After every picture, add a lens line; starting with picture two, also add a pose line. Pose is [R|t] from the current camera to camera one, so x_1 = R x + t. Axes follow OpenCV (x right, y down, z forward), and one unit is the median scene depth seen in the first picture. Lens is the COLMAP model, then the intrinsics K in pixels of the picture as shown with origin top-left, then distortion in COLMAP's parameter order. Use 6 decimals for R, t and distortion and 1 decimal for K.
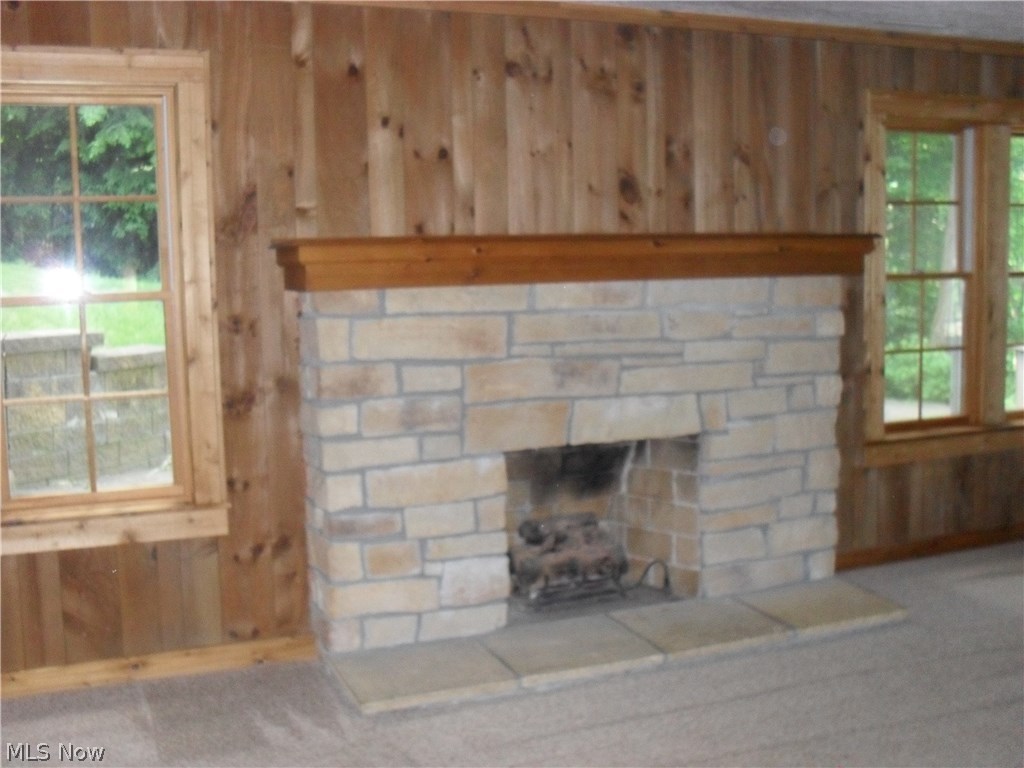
lens RADIAL K [[1136.6, 0, 512.0], [0, 1136.6, 384.0], [0, 0, 1]] dist [-0.214853, 0.338660]
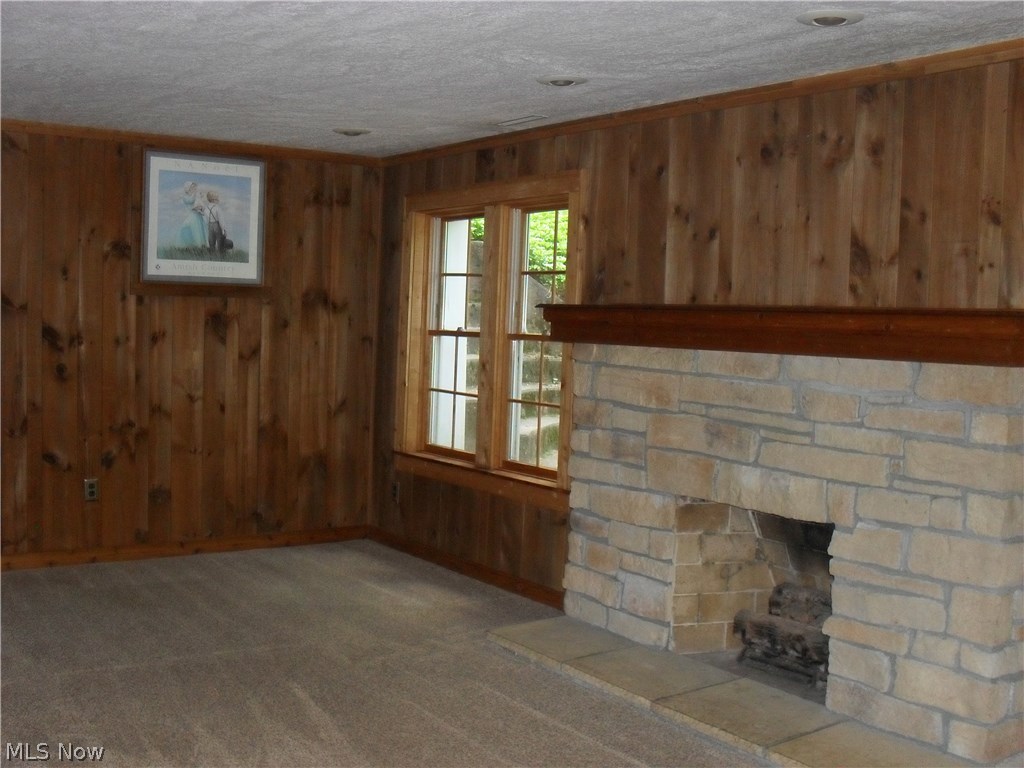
lens RADIAL K [[1136.6, 0, 512.0], [0, 1136.6, 384.0], [0, 0, 1]] dist [-0.214853, 0.338660]
pose [[0.233865, 0.086022, -0.968456, 0.865167], [-0.138502, 0.988868, 0.054389, -0.073597], [0.962353, 0.121413, 0.243176, 0.459375]]
